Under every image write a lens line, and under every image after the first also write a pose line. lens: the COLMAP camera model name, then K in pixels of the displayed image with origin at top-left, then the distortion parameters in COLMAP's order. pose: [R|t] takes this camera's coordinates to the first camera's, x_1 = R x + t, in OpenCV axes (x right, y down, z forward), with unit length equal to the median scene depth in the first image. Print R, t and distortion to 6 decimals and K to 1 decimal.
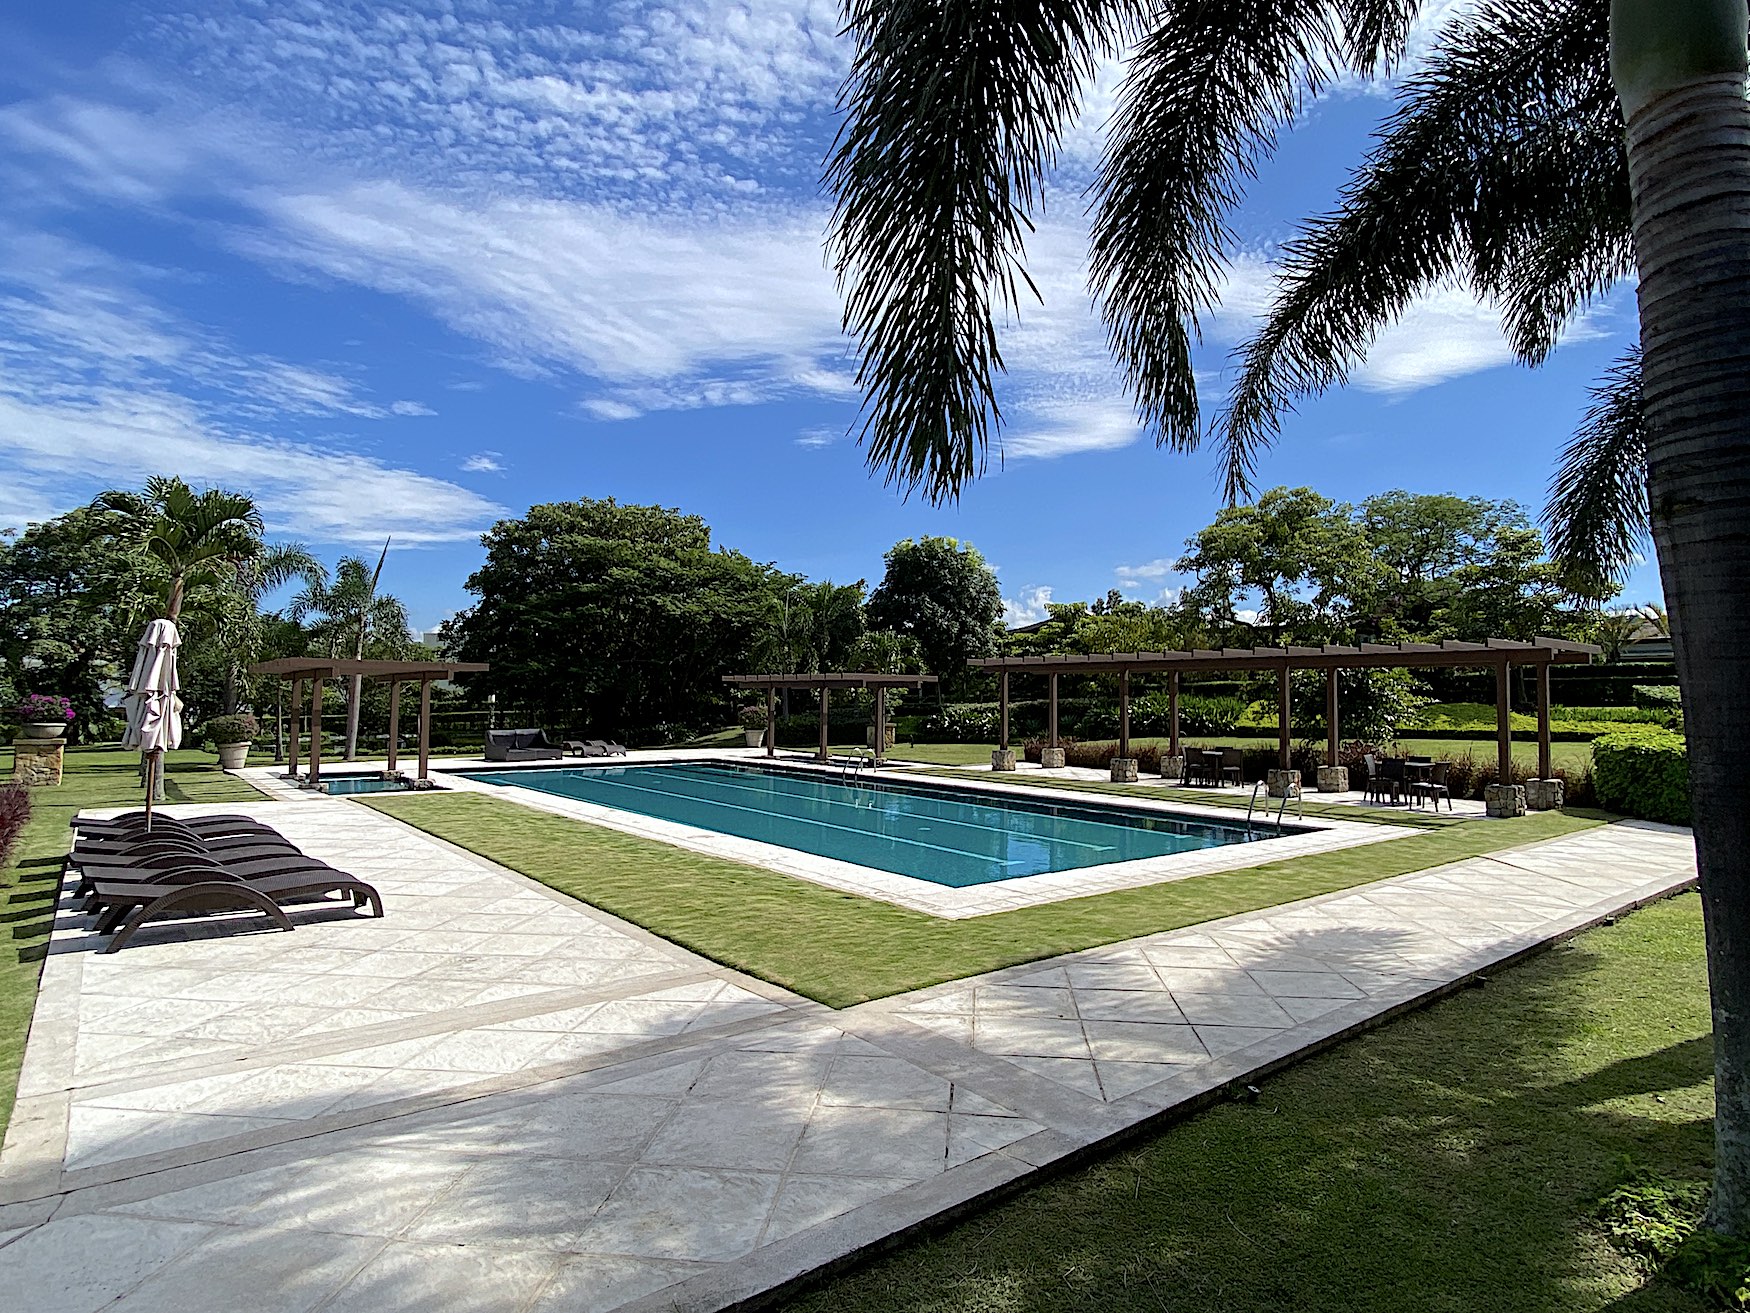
lens RADIAL K [[970.9, 0, 868.9], [0, 970.9, 650.0], [0, 0, 1]] dist [0.028908, 0.000135]
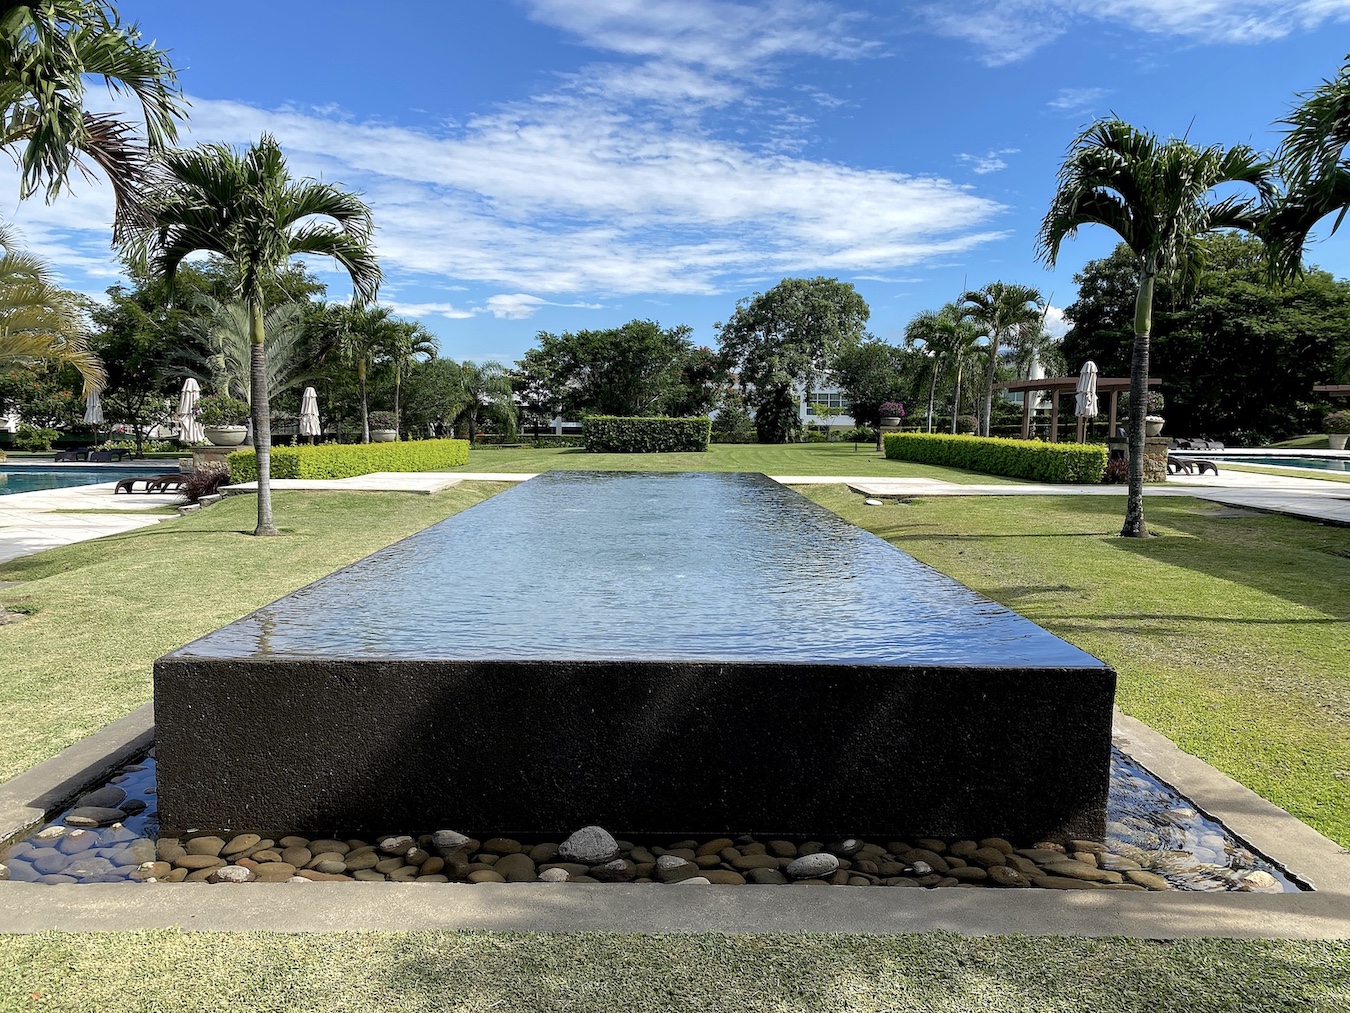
lens RADIAL K [[1023.5, 0, 678.2], [0, 1023.5, 499.8], [0, 0, 1]] dist [0.022480, -0.001595]
pose [[0.789235, 0.057605, -0.611383, 0.015959], [0.025955, 0.991572, 0.126933, -0.014942], [0.613542, -0.116049, 0.781088, -0.405538]]
